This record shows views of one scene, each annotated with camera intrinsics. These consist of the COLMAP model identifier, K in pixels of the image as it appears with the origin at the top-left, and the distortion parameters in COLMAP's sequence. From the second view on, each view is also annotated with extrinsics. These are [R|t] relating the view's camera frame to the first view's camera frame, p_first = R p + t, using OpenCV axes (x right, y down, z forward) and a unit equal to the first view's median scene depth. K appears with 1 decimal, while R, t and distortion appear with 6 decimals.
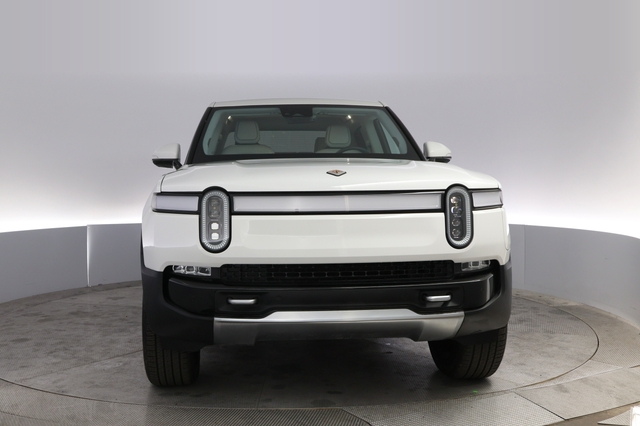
lens RADIAL K [[563.1, 0, 320.4], [0, 563.1, 210.4], [0, 0, 1]] dist [-0.012246, -0.017149]
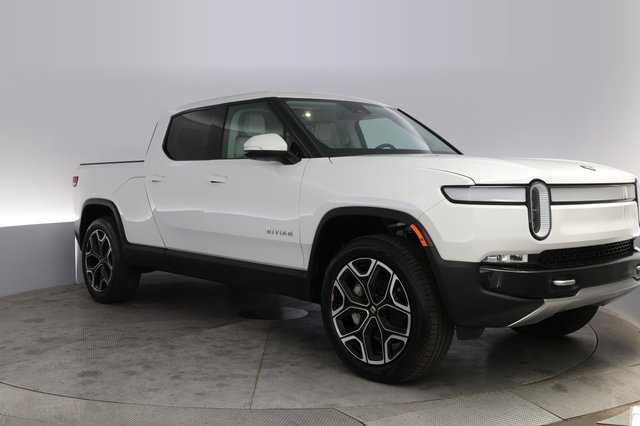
lens RADIAL K [[563.1, 0, 316.8], [0, 563.1, 215.8], [0, 0, 1]] dist [-0.012246, -0.017149]
pose [[0.990015, -0.002921, 0.140932, -0.739514], [-0.000068, 0.999775, 0.021198, 0.004800], [-0.140963, -0.020996, 0.989792, -0.018935]]
